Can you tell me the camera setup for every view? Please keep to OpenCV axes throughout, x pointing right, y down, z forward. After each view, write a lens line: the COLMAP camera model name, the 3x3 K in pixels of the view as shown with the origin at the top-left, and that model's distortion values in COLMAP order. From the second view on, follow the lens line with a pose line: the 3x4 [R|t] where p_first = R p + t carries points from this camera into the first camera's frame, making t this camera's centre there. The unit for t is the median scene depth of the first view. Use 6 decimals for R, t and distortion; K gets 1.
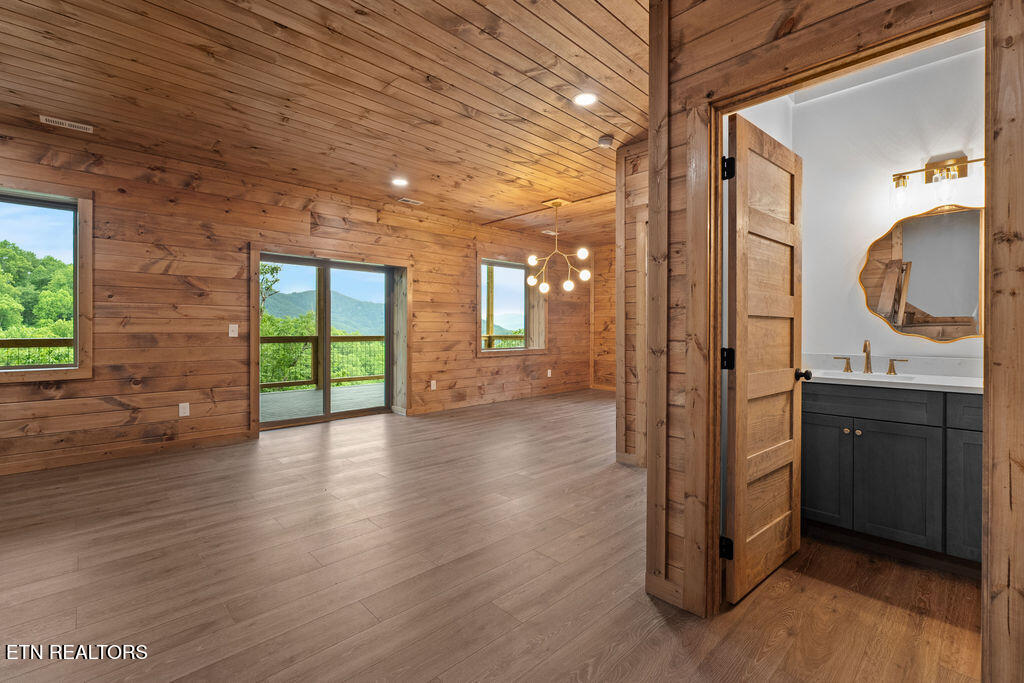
lens RADIAL K [[447.0, 0, 504.4], [0, 447.0, 333.6], [0, 0, 1]] dist [-0.008233, 0.000803]
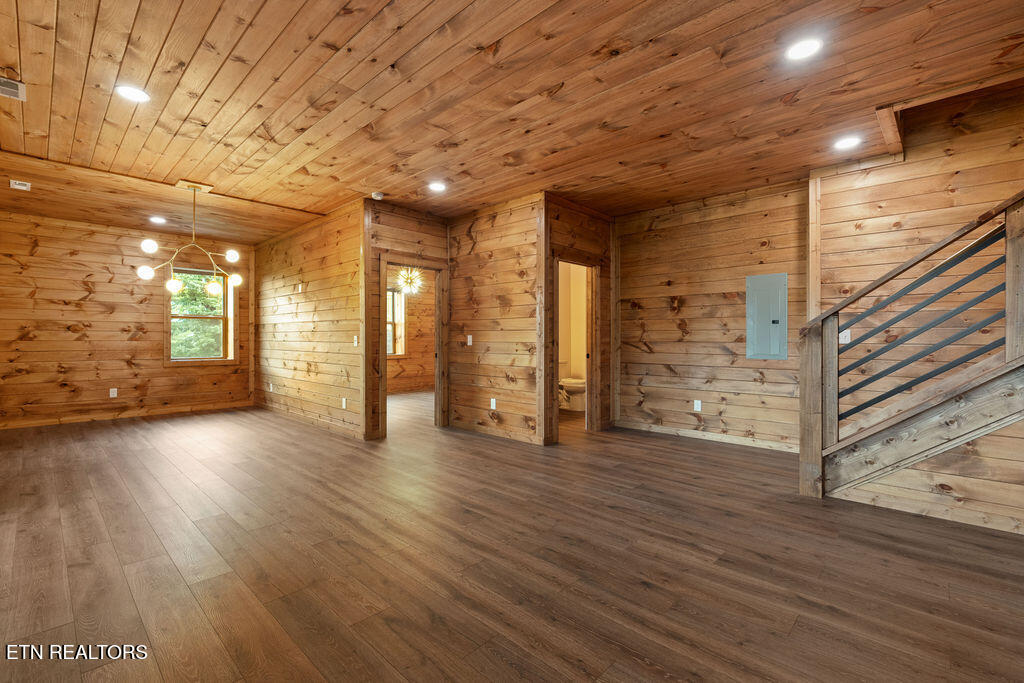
lens RADIAL K [[447.0, 0, 511.5], [0, 447.0, 339.5], [0, 0, 1]] dist [-0.008233, 0.000803]
pose [[-0.047057, -0.003873, 0.998885, -0.895015], [0.009039, 0.999950, 0.004303, -0.005968], [-0.998851, 0.009231, -0.047020, 0.544996]]
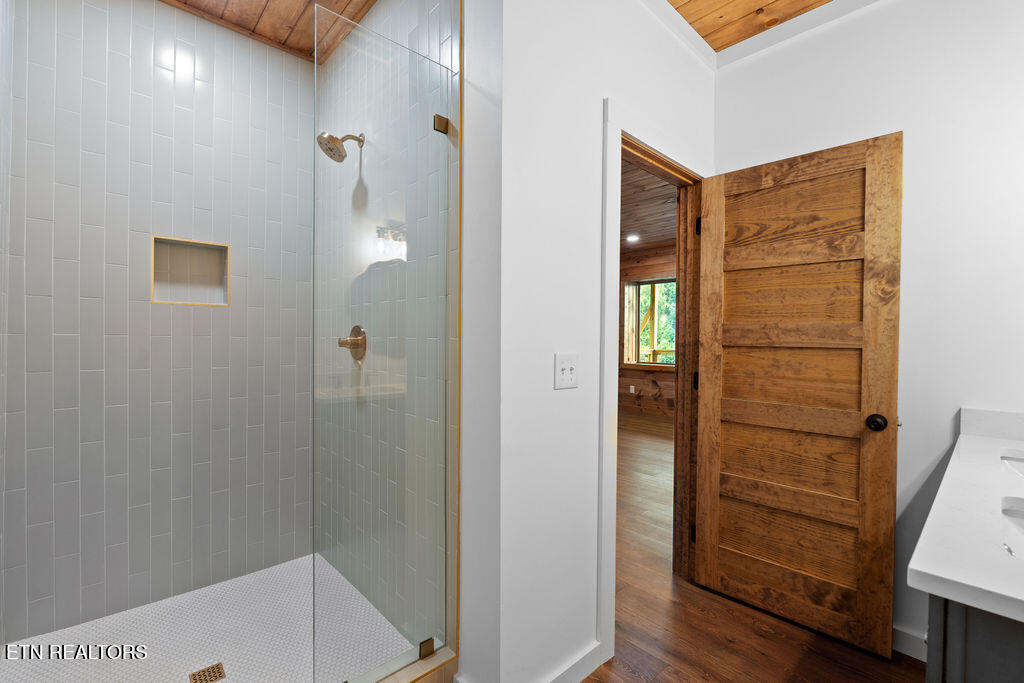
lens RADIAL K [[447.0, 0, 511.4], [0, 447.0, 340.7], [0, 0, 1]] dist [-0.008233, 0.000803]
pose [[-0.013948, 0.003160, -0.999898, 0.631760], [-0.012933, 0.999911, 0.003341, -0.020855], [0.999819, 0.012978, -0.013906, 0.180301]]
